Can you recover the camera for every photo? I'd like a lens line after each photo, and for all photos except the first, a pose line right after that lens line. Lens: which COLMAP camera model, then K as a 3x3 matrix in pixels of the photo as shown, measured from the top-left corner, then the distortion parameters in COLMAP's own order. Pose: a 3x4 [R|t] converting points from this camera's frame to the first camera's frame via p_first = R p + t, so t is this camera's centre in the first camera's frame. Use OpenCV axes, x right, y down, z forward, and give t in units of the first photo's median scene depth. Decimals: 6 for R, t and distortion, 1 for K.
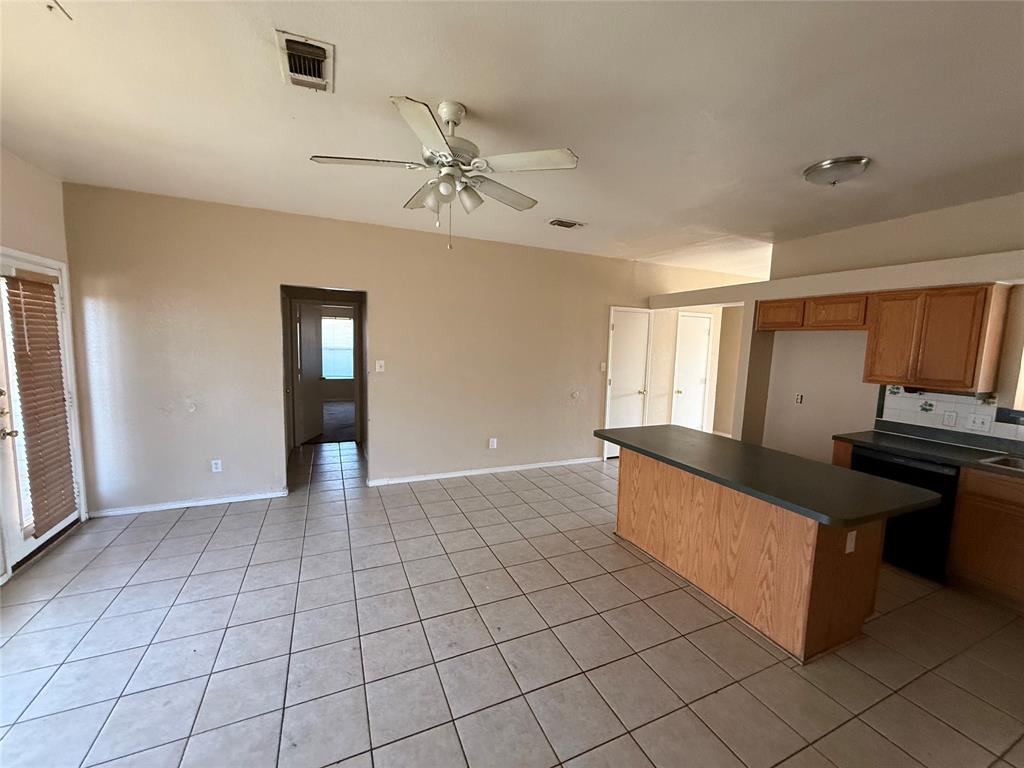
lens RADIAL K [[408.9, 0, 508.0], [0, 408.9, 382.9], [0, 0, 1]] dist [0.001656, 0.000108]
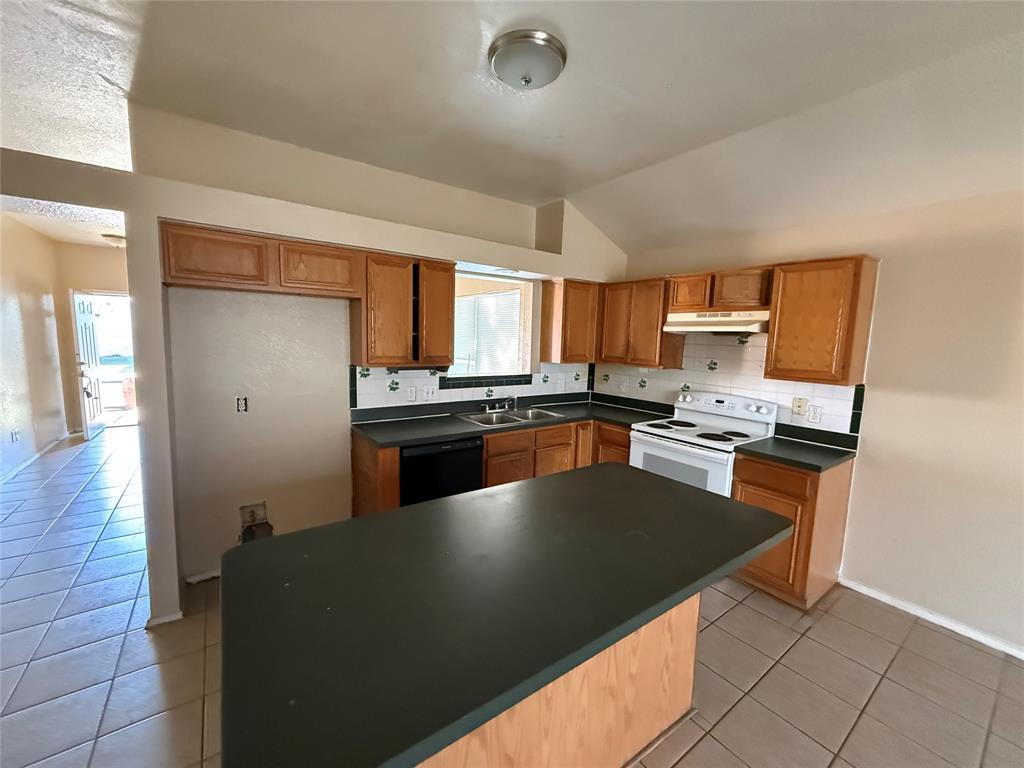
lens RADIAL K [[408.9, 0, 508.6], [0, 408.9, 387.8], [0, 0, 1]] dist [0.001656, 0.000108]
pose [[-0.191651, -0.152288, 0.969576, 0.055088], [0.072327, 0.983011, 0.168695, -0.075358], [-0.978795, 0.102457, -0.177380, 0.891281]]
